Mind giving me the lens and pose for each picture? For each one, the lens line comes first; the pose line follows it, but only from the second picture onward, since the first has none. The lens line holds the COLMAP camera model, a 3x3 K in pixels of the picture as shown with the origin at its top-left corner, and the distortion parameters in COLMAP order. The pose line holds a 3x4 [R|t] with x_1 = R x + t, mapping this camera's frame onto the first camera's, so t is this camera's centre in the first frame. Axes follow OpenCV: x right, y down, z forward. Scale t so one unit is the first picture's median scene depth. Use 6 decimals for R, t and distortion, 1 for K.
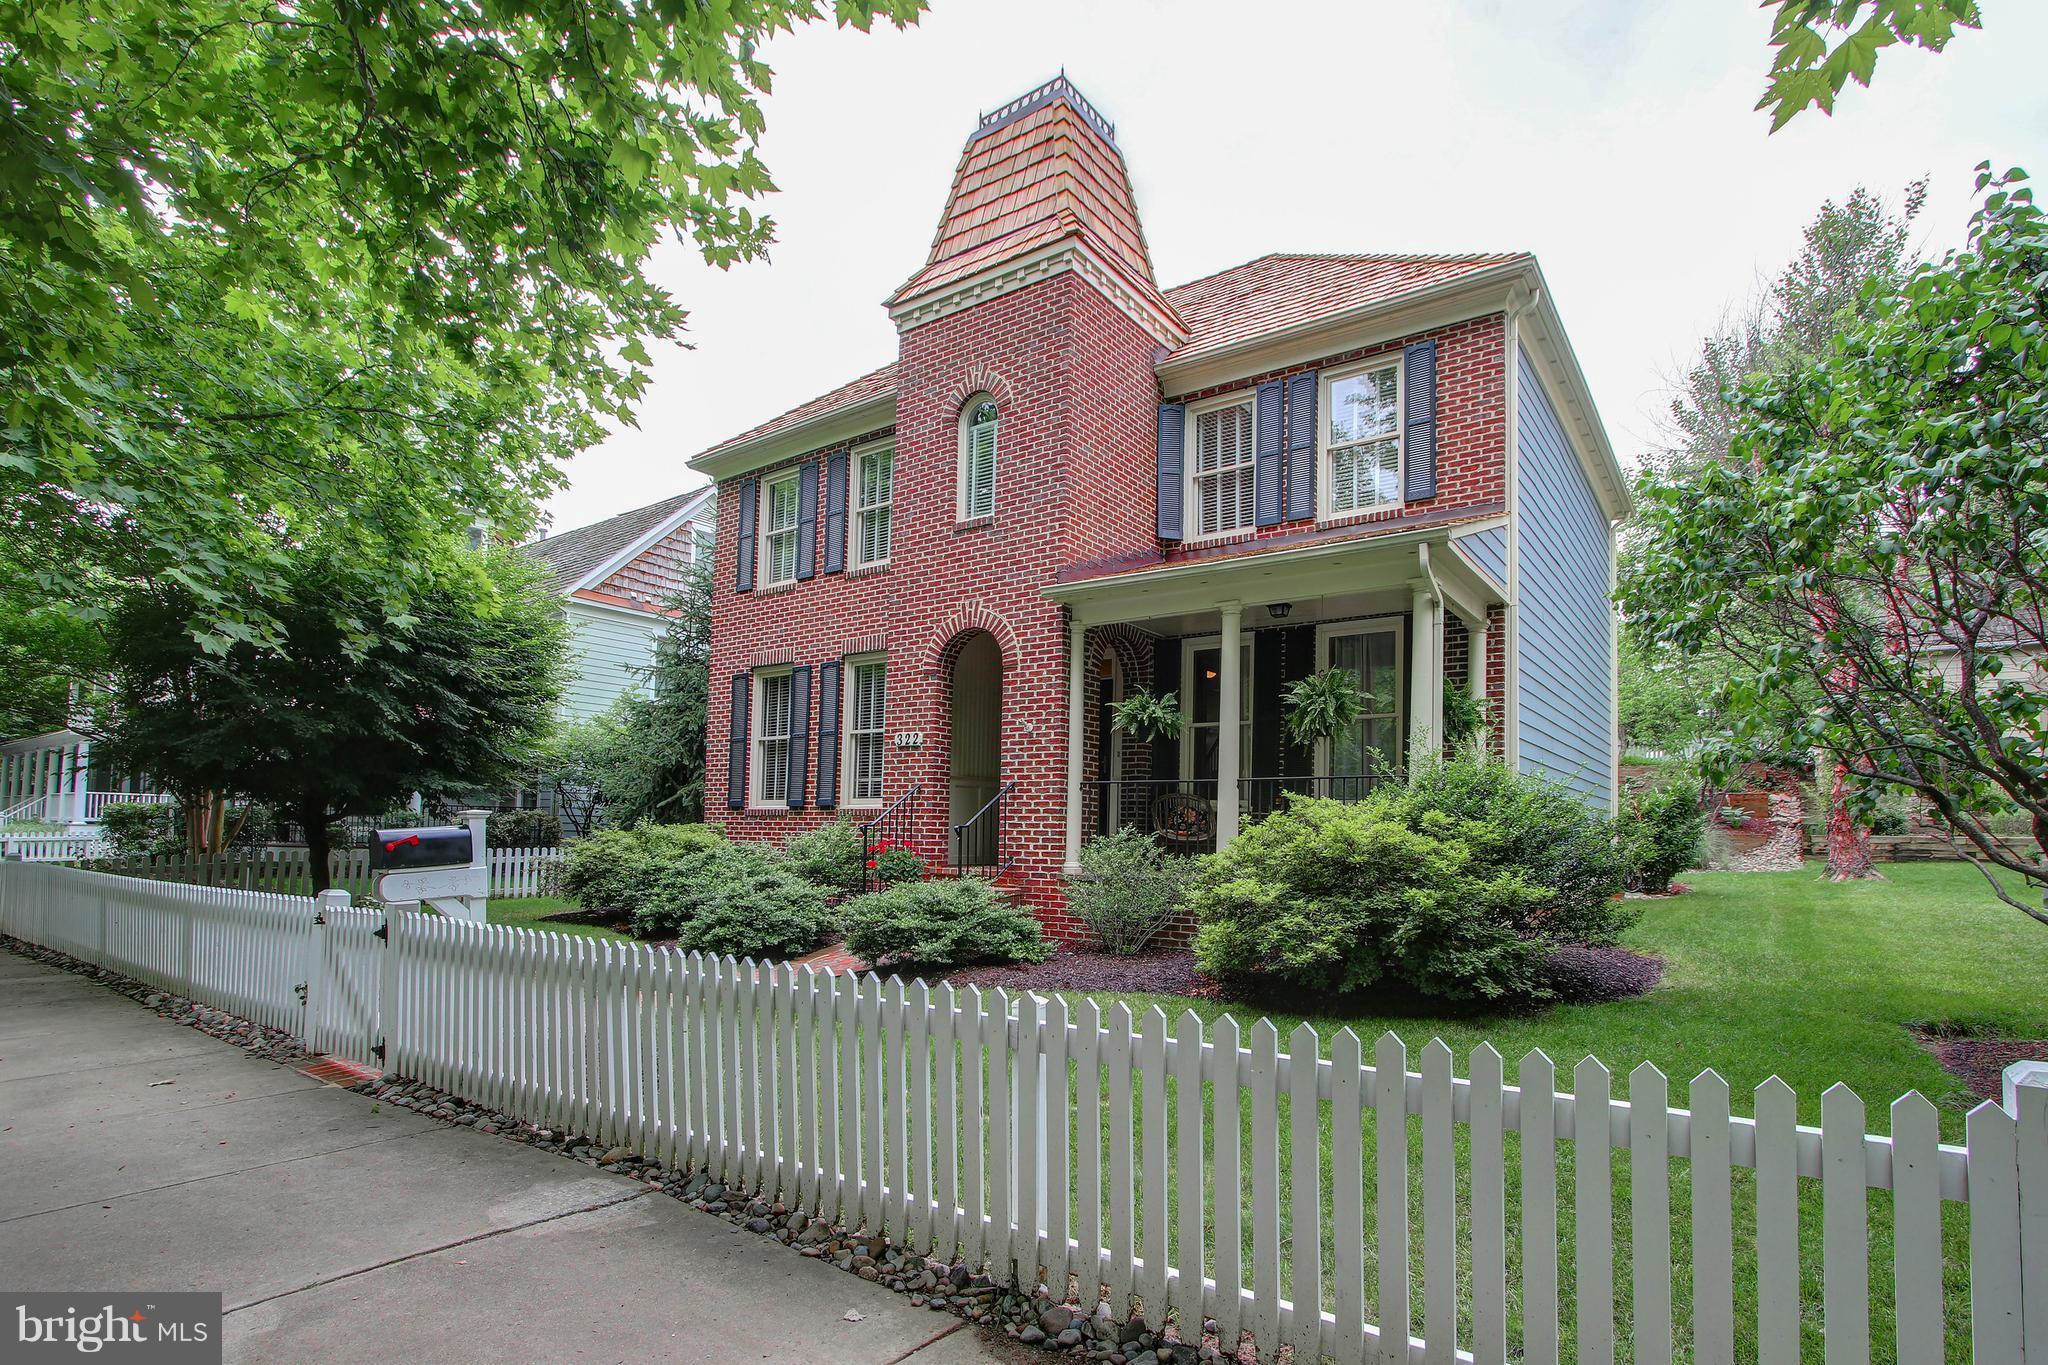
lens RADIAL K [[966.1, 0, 1026.4], [0, 966.1, 713.9], [0, 0, 1]] dist [-0.019147, 0.000139]
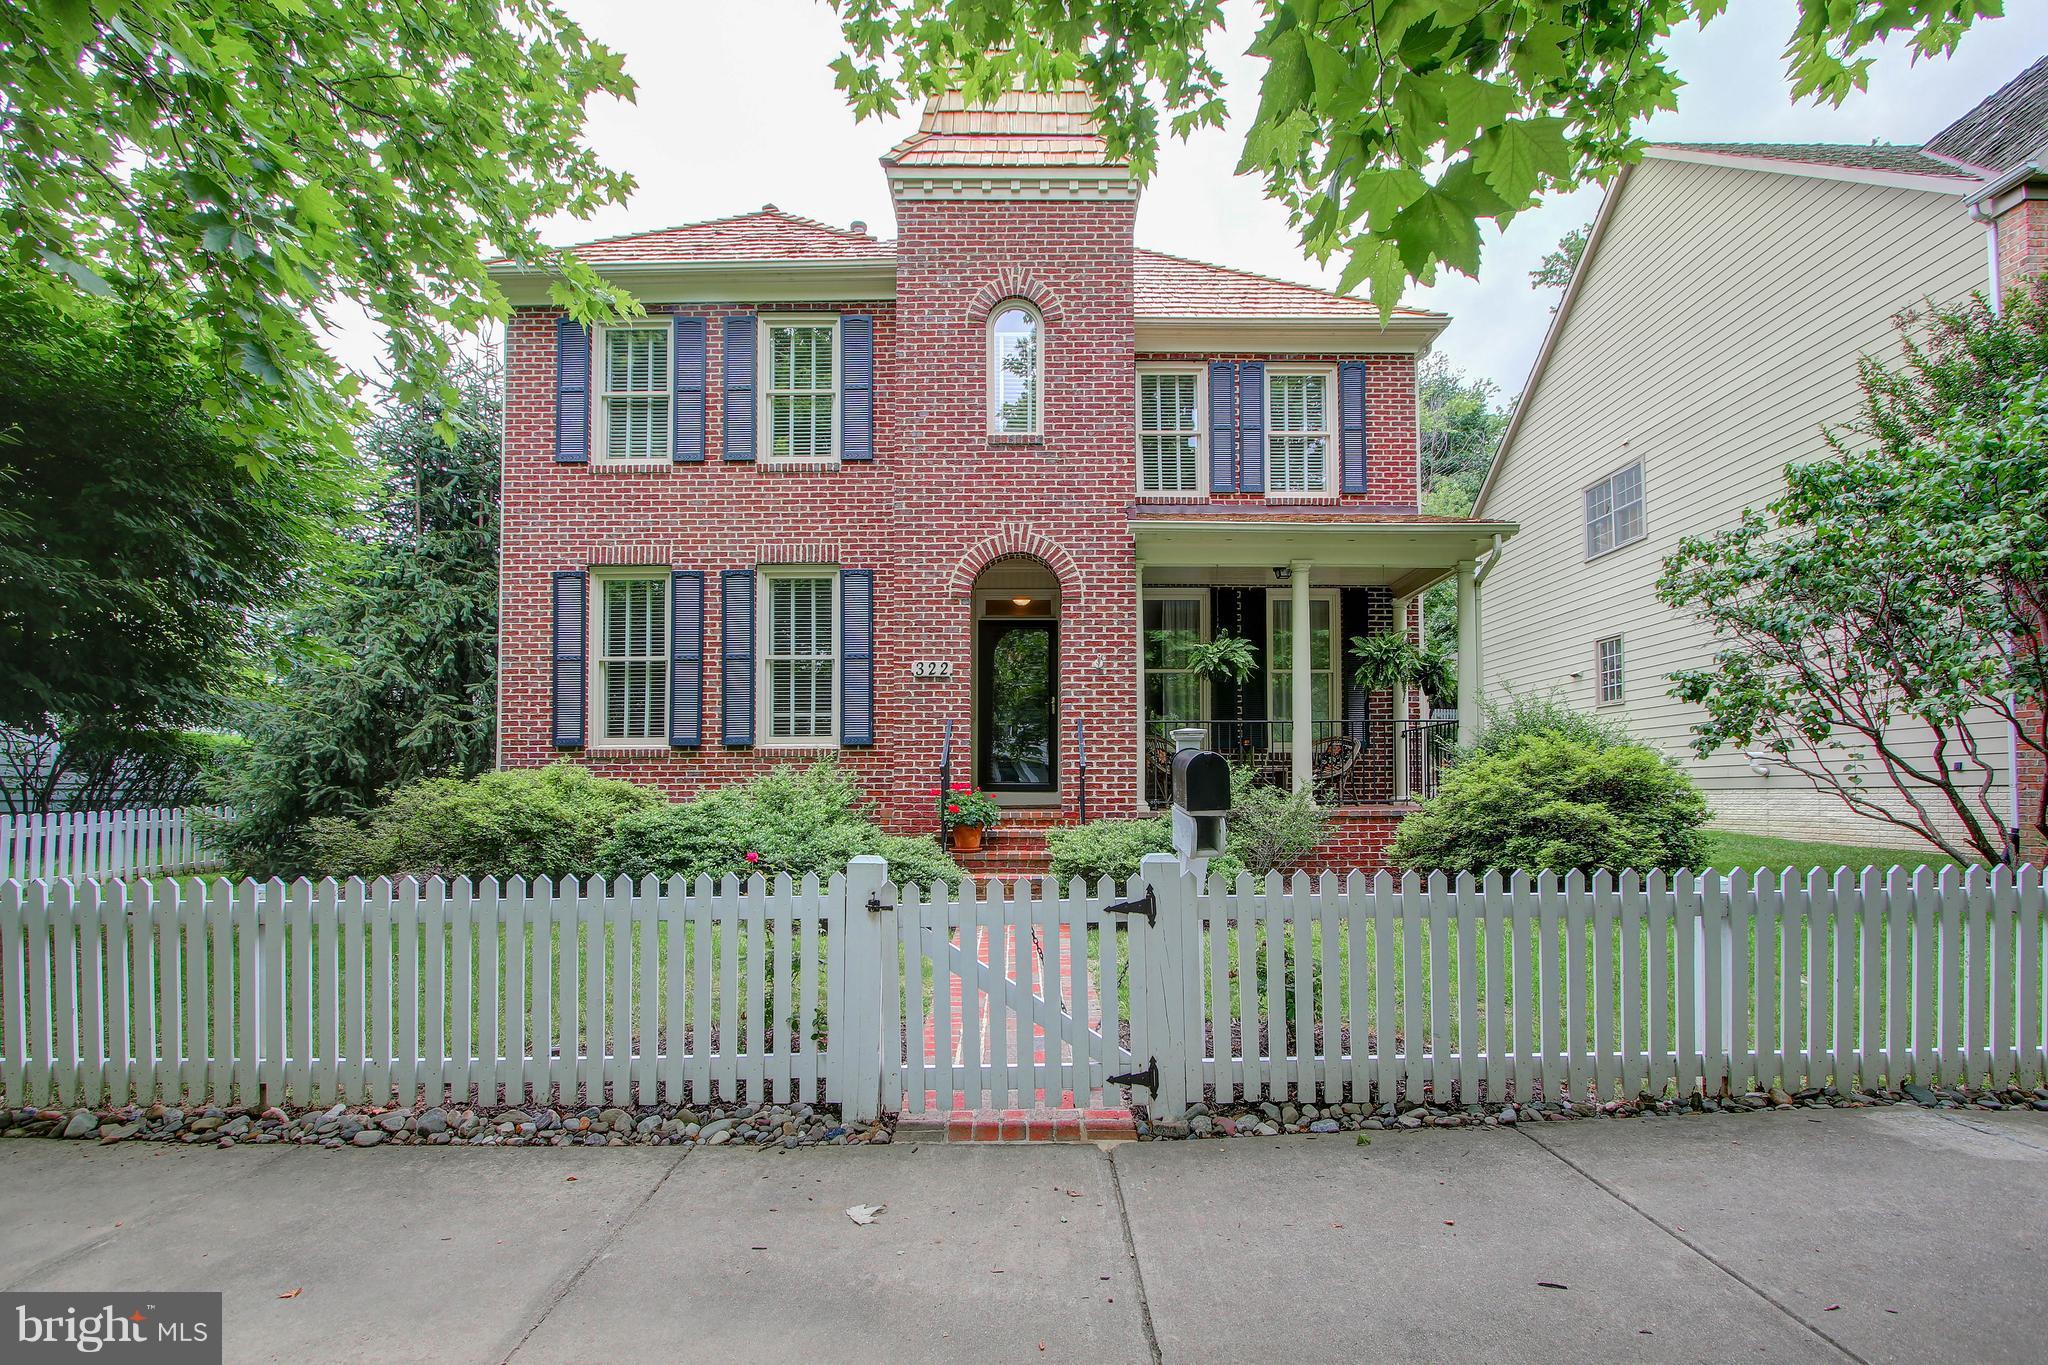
lens RADIAL K [[934.5, 0, 1024.4], [0, 934.5, 701.4], [0, 0, 1]] dist [-0.016695, 0.000064]
pose [[0.818990, 0.035214, 0.572726, -0.541929], [-0.054600, 0.998369, 0.016694, 0.036935], [-0.571204, -0.044943, 0.819577, 0.249313]]
